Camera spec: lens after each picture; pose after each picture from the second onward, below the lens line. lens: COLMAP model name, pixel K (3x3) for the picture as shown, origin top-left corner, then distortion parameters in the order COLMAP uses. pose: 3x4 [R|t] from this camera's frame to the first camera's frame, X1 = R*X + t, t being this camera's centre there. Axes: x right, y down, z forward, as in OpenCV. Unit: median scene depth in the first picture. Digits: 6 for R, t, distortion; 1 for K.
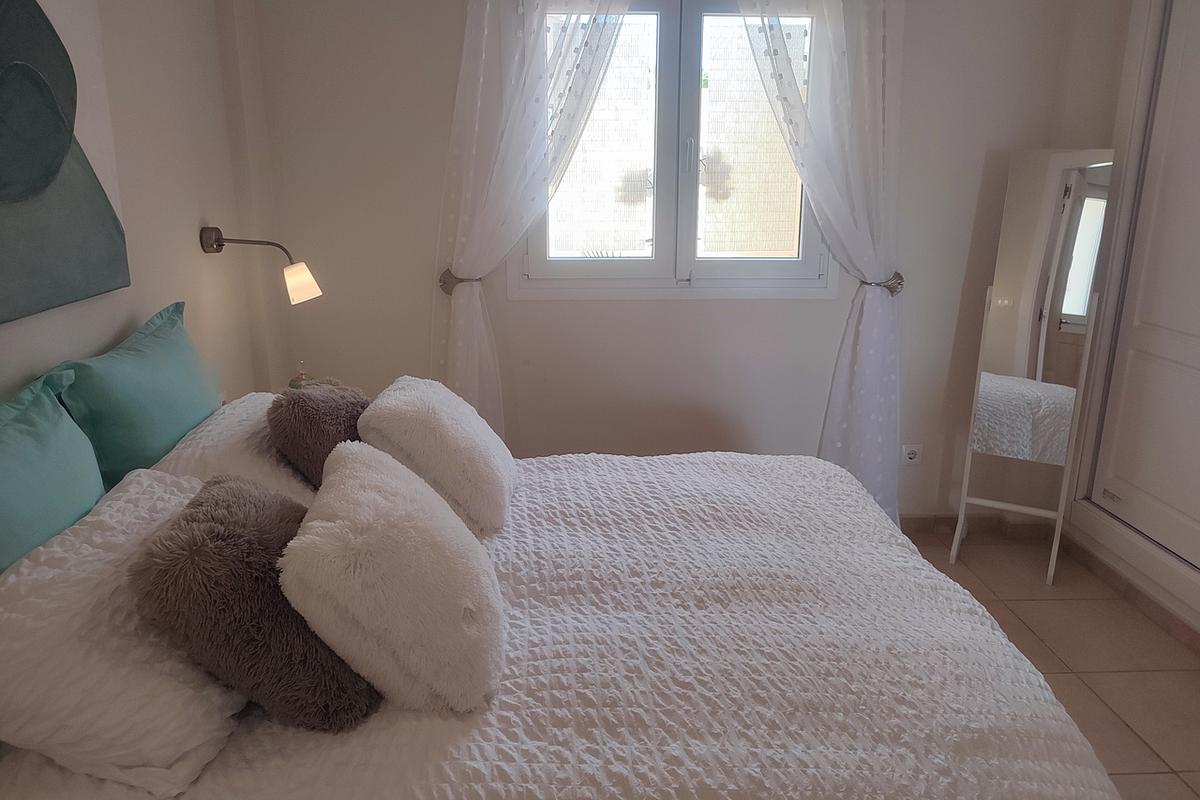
lens RADIAL K [[870.8, 0, 603.1], [0, 870.8, 392.9], [0, 0, 1]] dist [0.035312, -0.031805]
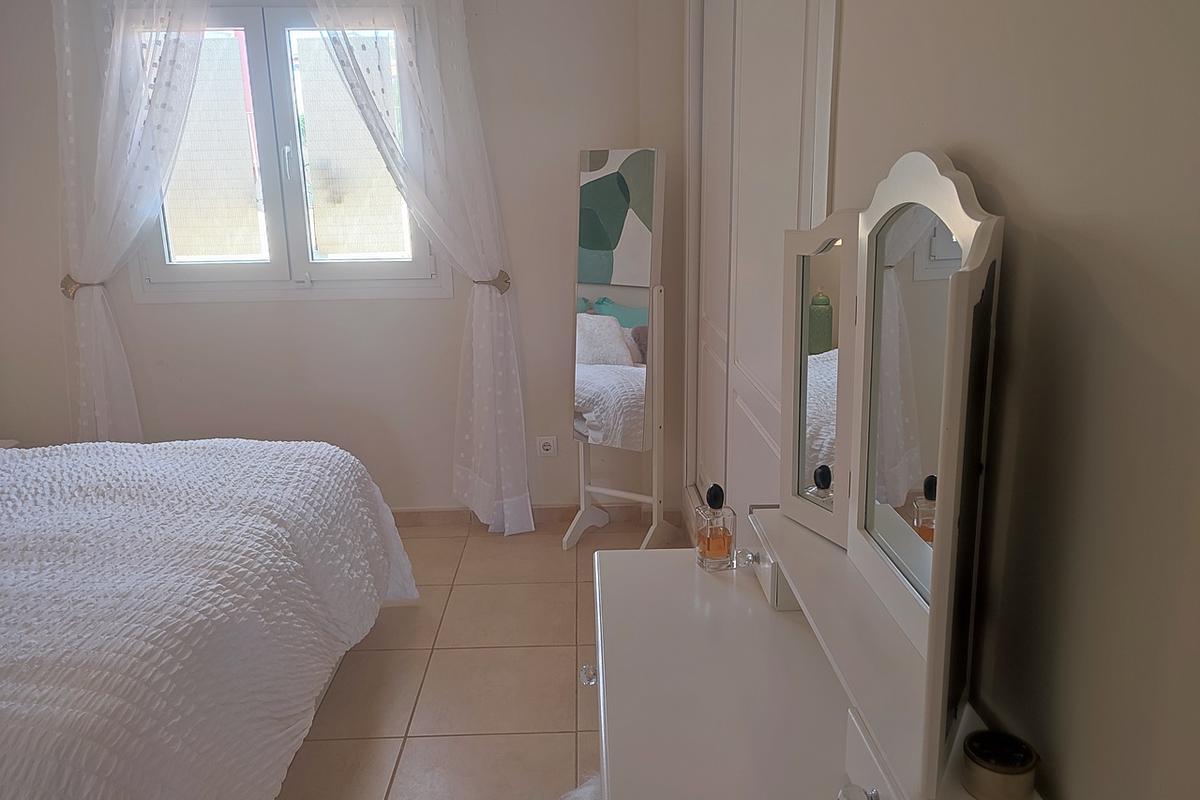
lens RADIAL K [[870.8, 0, 590.0], [0, 870.8, 402.6], [0, 0, 1]] dist [0.035312, -0.031805]
pose [[0.999455, -0.015465, -0.029177, 0.590306], [0.015024, 0.999771, -0.015259, 0.046758], [0.029406, 0.014812, 0.999458, -0.047140]]
